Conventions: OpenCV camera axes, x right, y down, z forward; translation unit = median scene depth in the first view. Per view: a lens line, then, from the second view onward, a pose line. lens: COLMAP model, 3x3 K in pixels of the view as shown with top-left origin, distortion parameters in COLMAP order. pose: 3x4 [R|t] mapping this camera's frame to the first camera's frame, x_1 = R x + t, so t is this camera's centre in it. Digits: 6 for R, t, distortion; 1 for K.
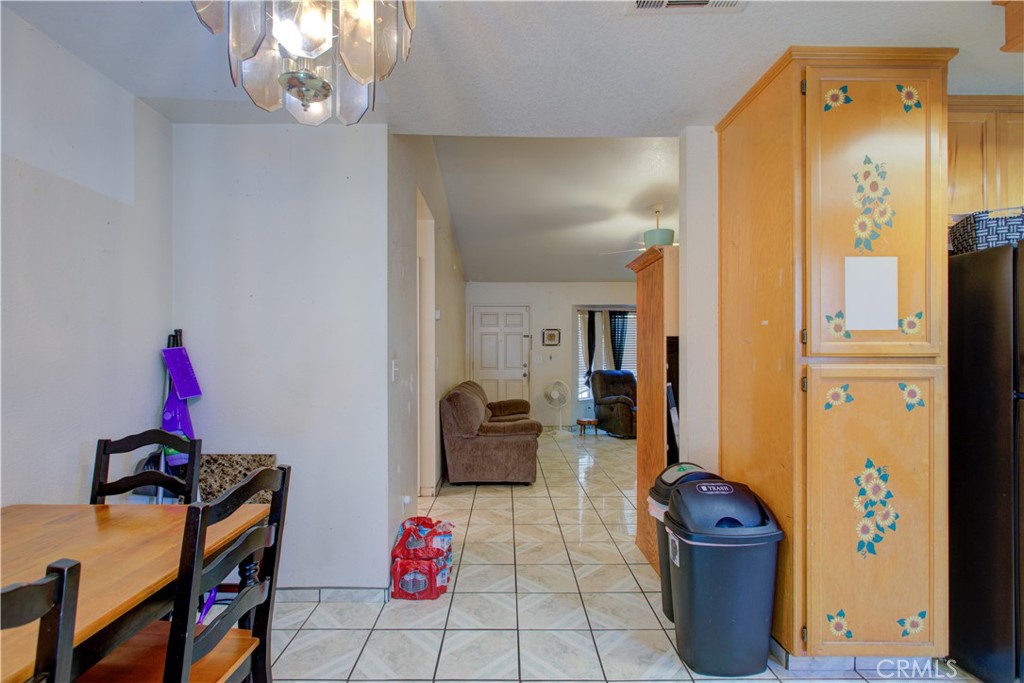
lens RADIAL K [[466.8, 0, 518.7], [0, 466.8, 344.7], [0, 0, 1]] dist [-0.010171, 0.004464]
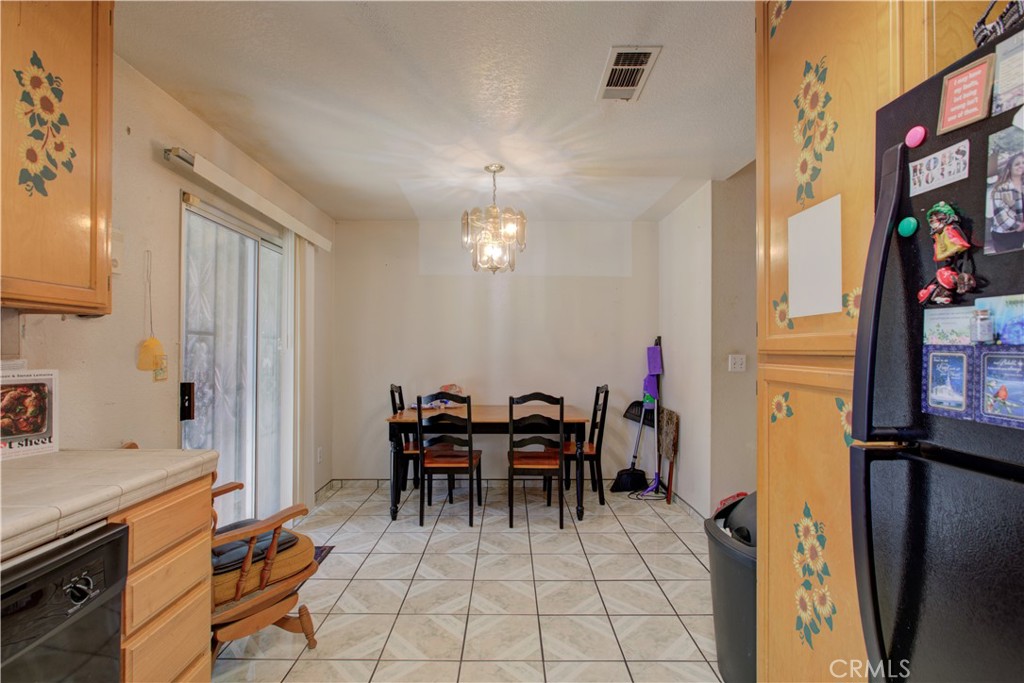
lens RADIAL K [[466.8, 0, 508.7], [0, 466.8, 349.3], [0, 0, 1]] dist [-0.010171, 0.004464]
pose [[0.001777, -0.001880, -0.999997, 1.435064], [0.003092, 0.999993, -0.001874, 0.017750], [0.999994, -0.003088, 0.001783, 0.558927]]
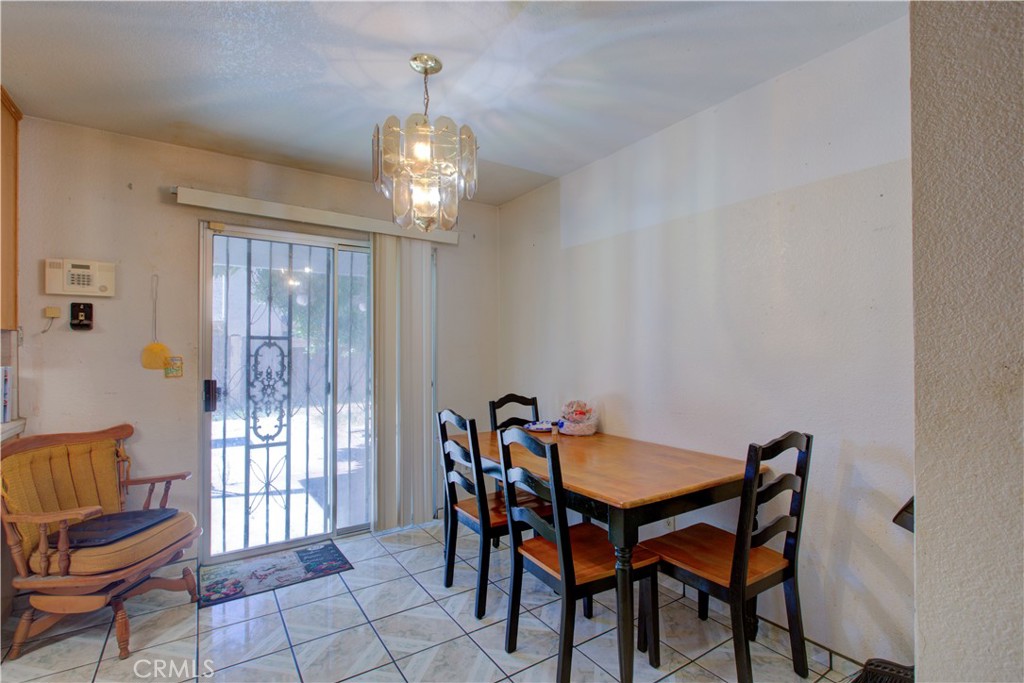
lens RADIAL K [[466.8, 0, 508.6], [0, 466.8, 346.8], [0, 0, 1]] dist [-0.010171, 0.004464]
pose [[-0.833229, -0.001543, -0.552925, 0.179438], [0.006706, 0.999894, -0.012896, 0.020781], [0.552887, -0.014453, -0.833131, 1.494625]]
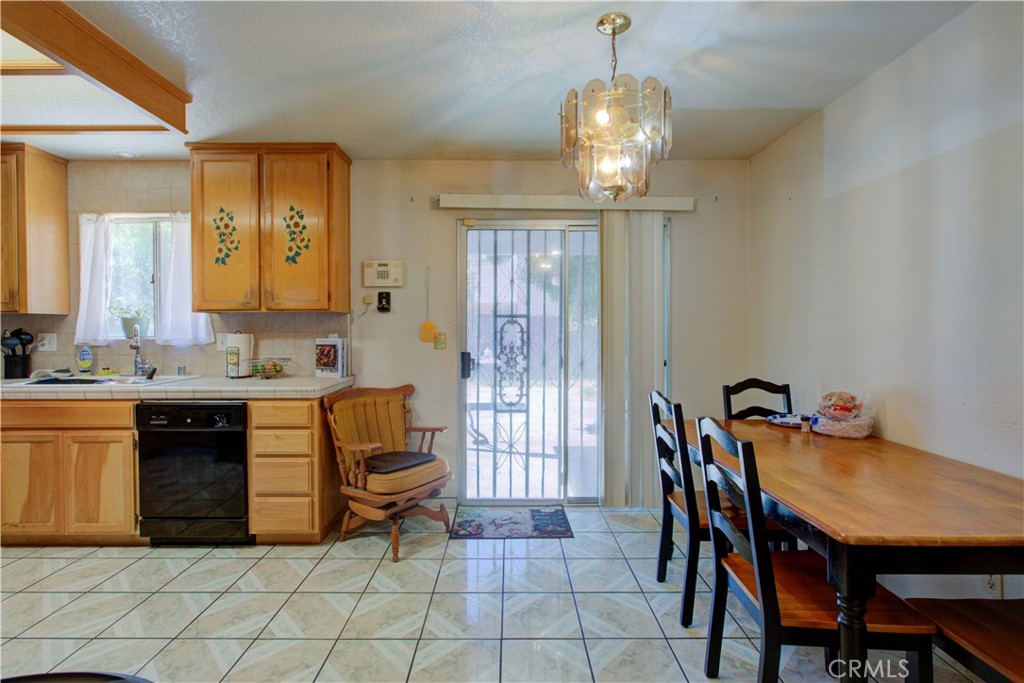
lens RADIAL K [[466.8, 0, 510.2], [0, 466.8, 330.4], [0, 0, 1]] dist [-0.010171, 0.004464]
pose [[-0.999974, 0.002379, -0.006848, -0.014008], [0.002392, 0.999995, -0.001905, 0.022796], [0.006844, -0.001921, -0.999975, 1.514658]]
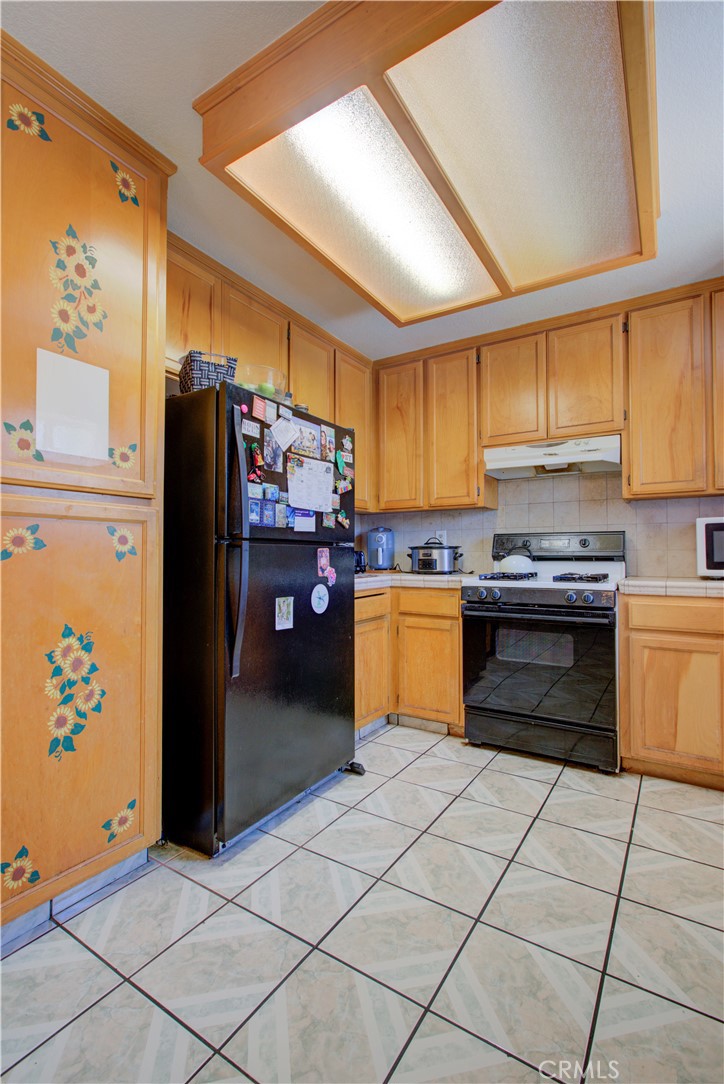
lens RADIAL K [[494.2, 0, 369.8], [0, 494.2, 543.4], [0, 0, 1]] dist [-0.010171, 0.004464]
pose [[0.533938, 0.017101, 0.845351, 0.339753], [-0.002250, 0.999821, -0.018804, 0.127159], [-0.845520, 0.008138, 0.533881, 0.161341]]
